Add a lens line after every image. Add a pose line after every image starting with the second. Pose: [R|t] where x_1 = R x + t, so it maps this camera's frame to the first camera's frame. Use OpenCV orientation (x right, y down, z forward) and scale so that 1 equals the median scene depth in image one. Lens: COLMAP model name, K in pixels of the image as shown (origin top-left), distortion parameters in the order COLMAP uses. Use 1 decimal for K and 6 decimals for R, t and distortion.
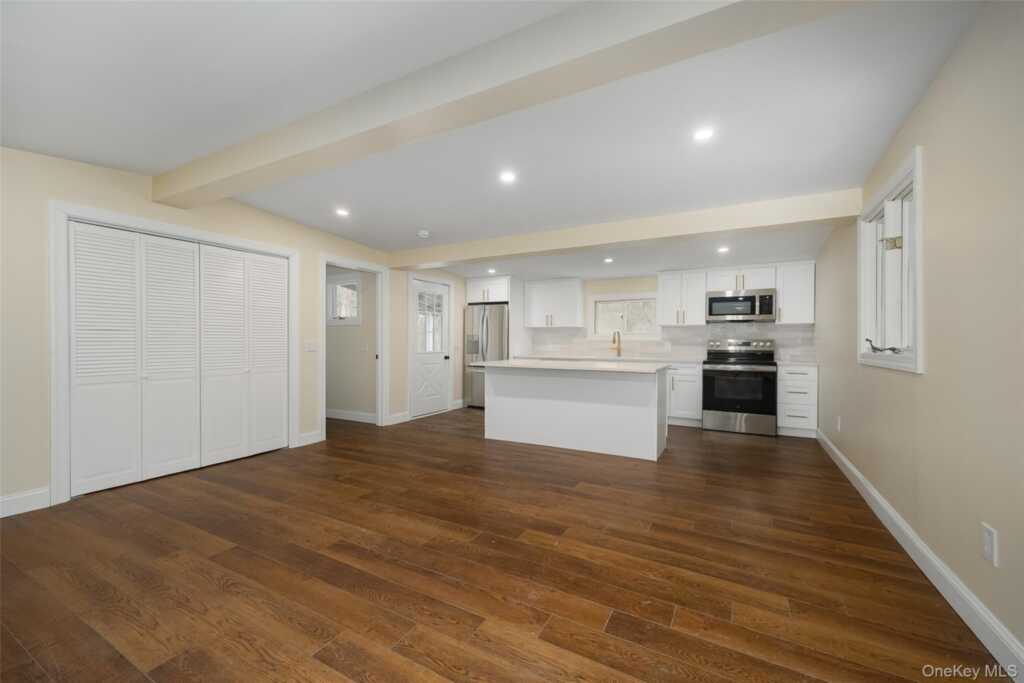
lens RADIAL K [[402.5, 0, 507.7], [0, 402.5, 341.7], [0, 0, 1]] dist [-0.000220, 0.000125]
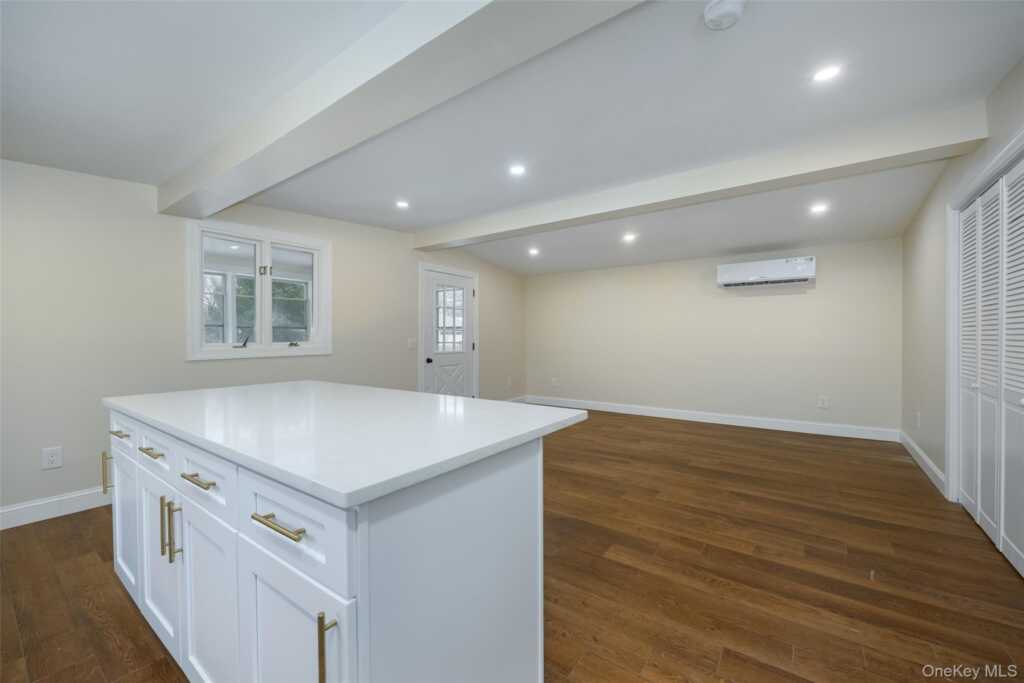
lens RADIAL K [[402.5, 0, 513.1], [0, 402.5, 340.0], [0, 0, 1]] dist [-0.000220, 0.000125]
pose [[-0.993239, -0.002882, 0.116052, -0.099785], [-0.001573, 0.999934, 0.011370, -0.020921], [-0.116077, 0.011111, -0.993178, 1.943898]]
